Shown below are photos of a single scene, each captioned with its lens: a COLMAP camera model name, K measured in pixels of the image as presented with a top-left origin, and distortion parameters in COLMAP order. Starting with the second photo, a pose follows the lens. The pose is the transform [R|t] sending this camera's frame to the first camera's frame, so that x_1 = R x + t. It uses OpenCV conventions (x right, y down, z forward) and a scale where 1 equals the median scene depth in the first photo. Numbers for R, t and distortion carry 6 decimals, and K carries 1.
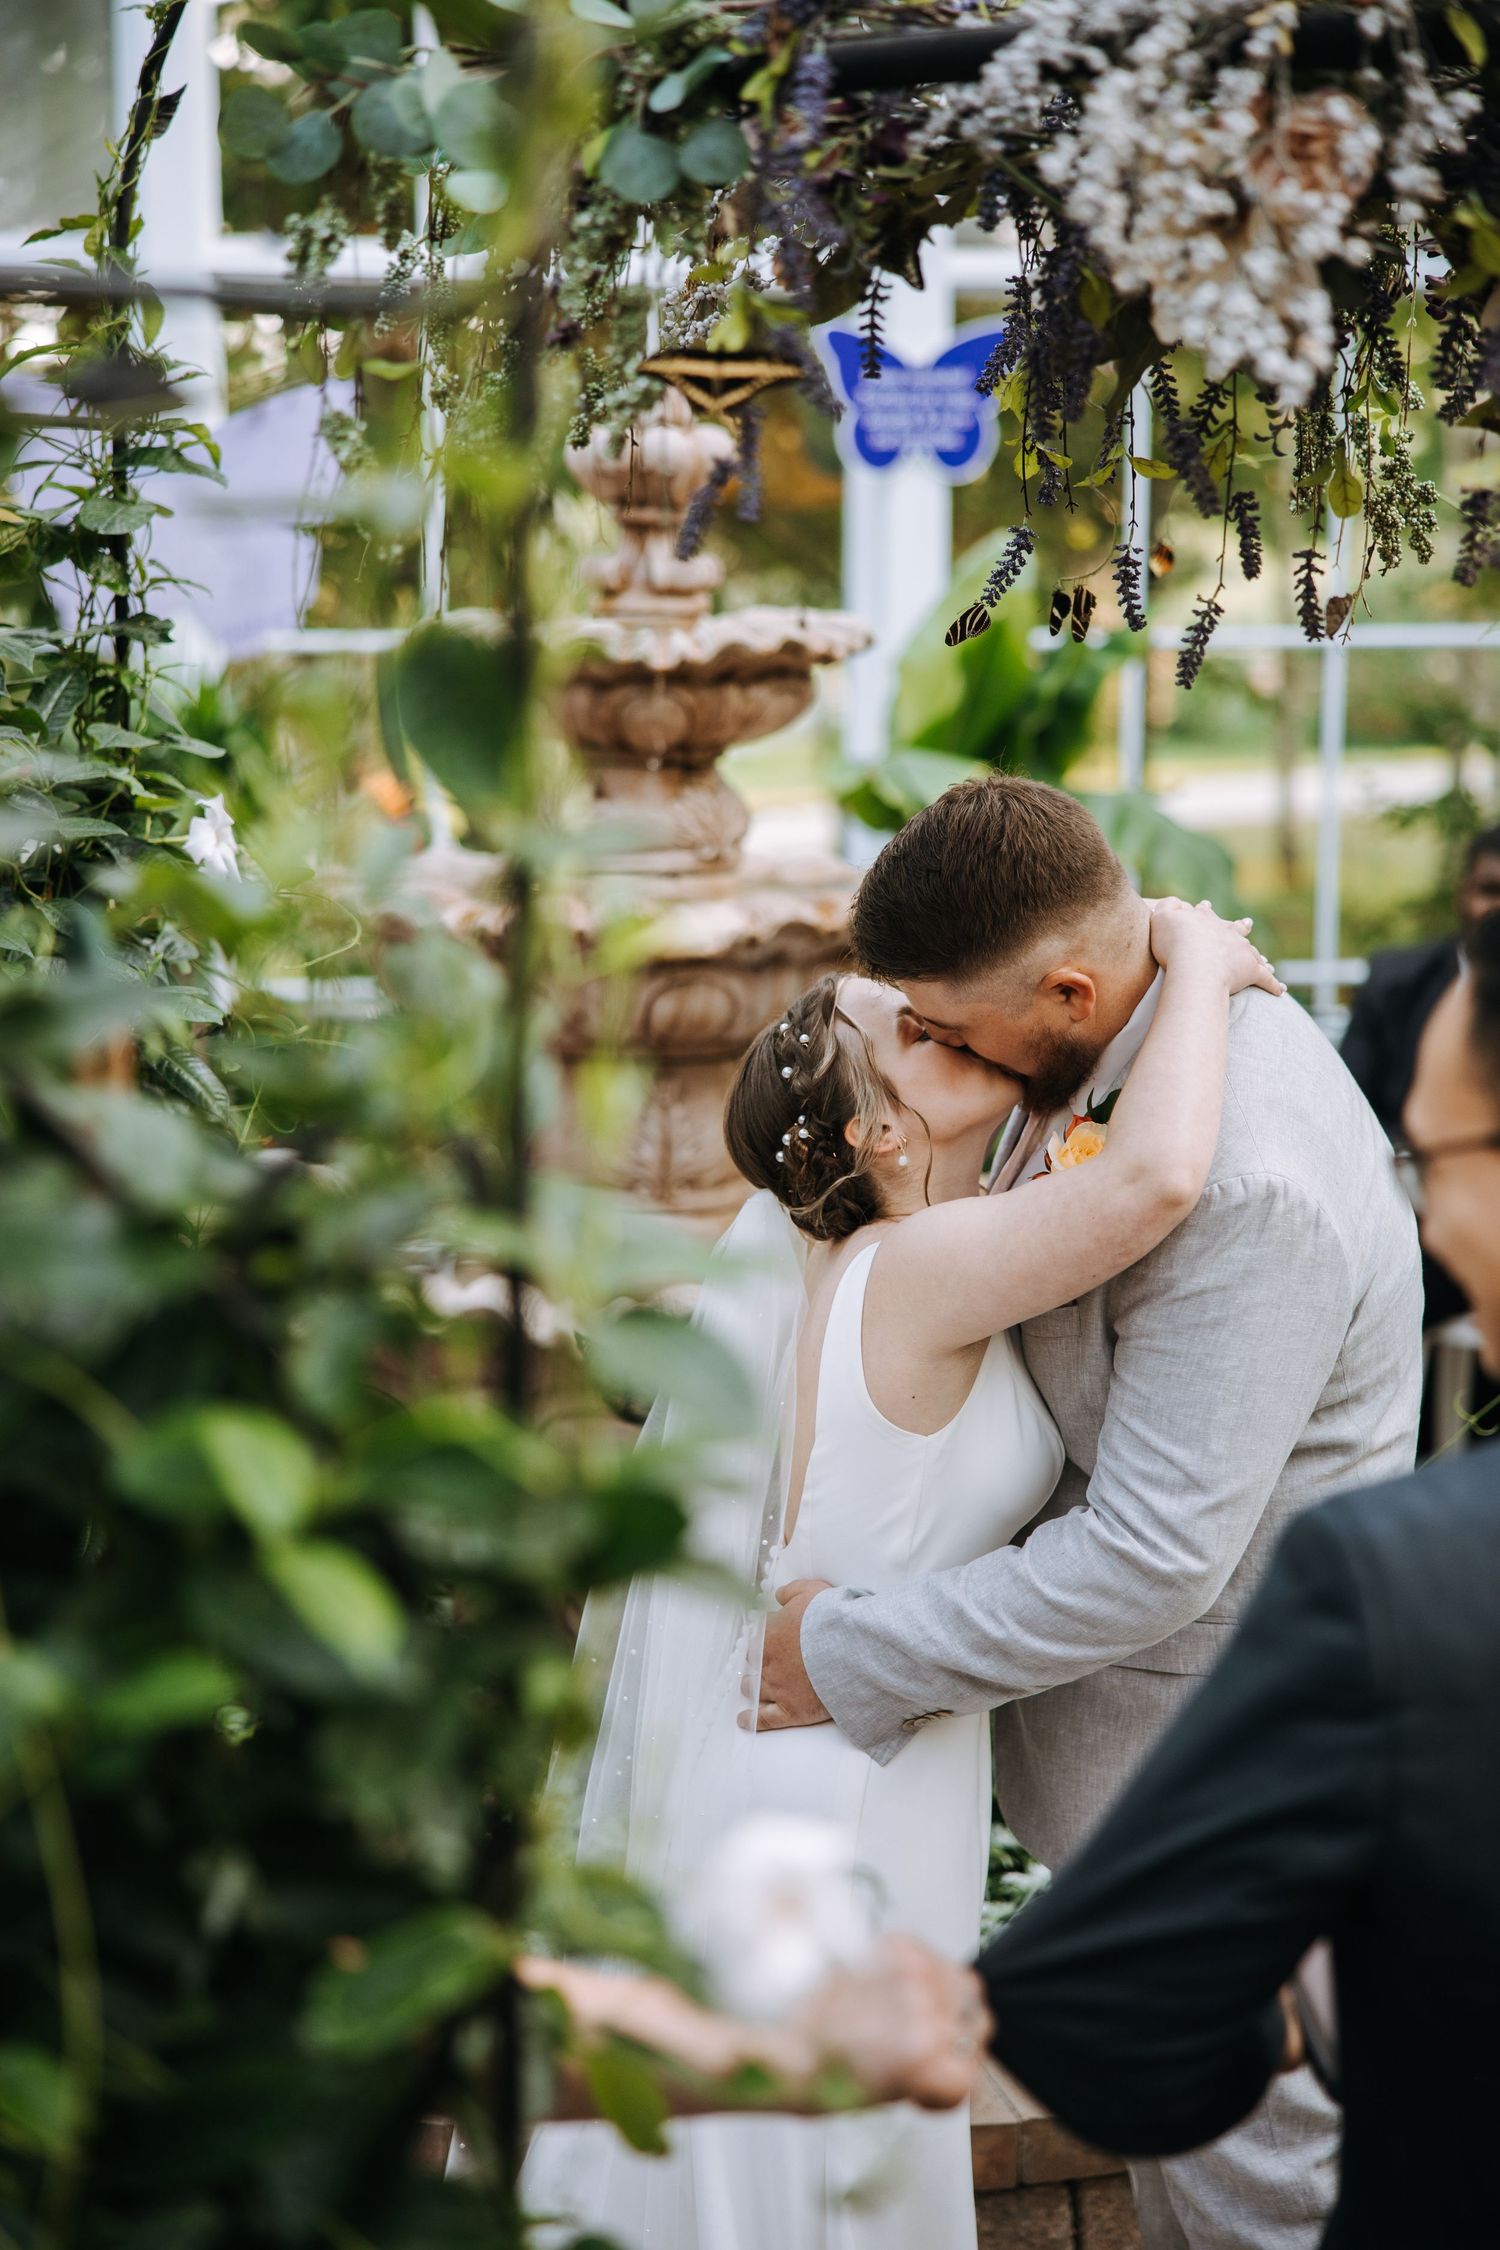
lens RADIAL K [[4261.1, 0, 750.0], [0, 4261.1, 1125.0], [0, 0, 1]] dist [0.215142, -0.160476]
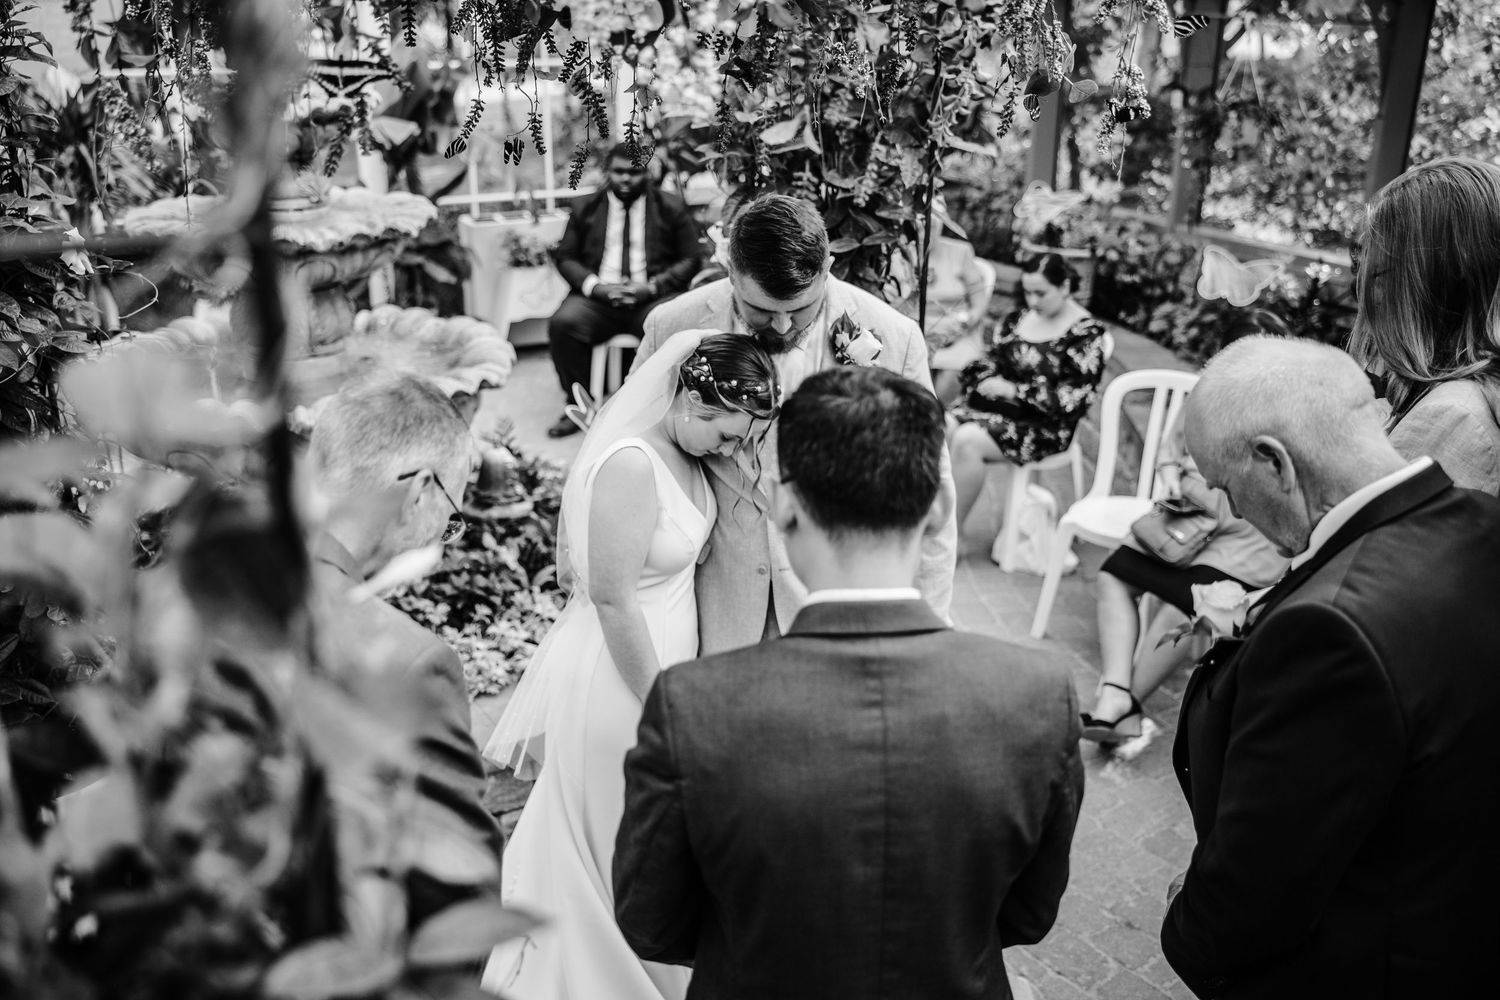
lens RADIAL K [[1418.7, 0, 750.0], [0, 1418.7, 500.0], [0, 0, 1]] dist [-0.072040, 0.153366]
pose [[0.955405, -0.103131, 0.276704, -0.016266], [0.041145, 0.974383, 0.221100, -0.083437], [-0.292418, -0.199855, 0.935174, 0.251892]]
